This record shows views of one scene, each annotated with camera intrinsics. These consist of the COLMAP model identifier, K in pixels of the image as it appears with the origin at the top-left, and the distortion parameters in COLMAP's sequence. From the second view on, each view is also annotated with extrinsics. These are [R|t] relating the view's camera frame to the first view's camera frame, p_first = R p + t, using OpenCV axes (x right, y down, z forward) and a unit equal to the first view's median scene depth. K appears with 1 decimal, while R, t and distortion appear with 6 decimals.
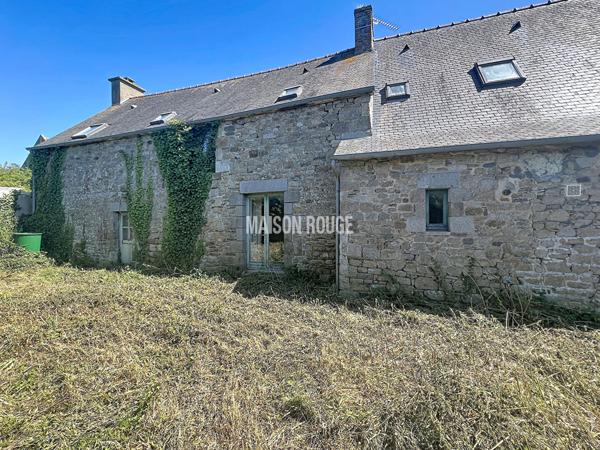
lens RADIAL K [[241.3, 0, 300.3], [0, 241.3, 227.7], [0, 0, 1]] dist [0.001488, 0.000467]
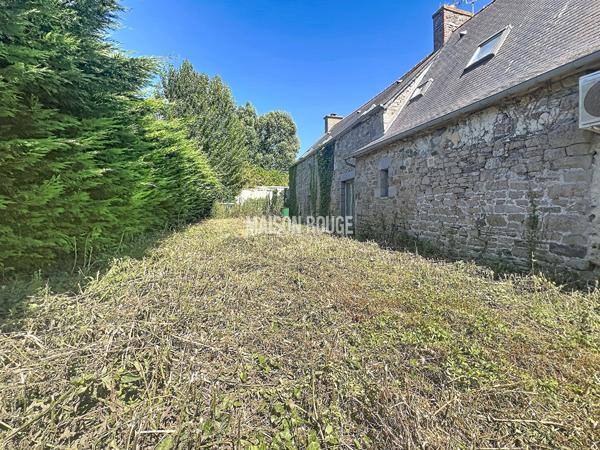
lens RADIAL K [[241.3, 0, 298.8], [0, 241.3, 223.6], [0, 0, 1]] dist [0.001488, 0.000467]
pose [[0.576474, 0.050232, -0.815570, 1.453920], [-0.018407, 0.998654, 0.048498, 0.118775], [0.816908, -0.012946, 0.576623, -0.348252]]
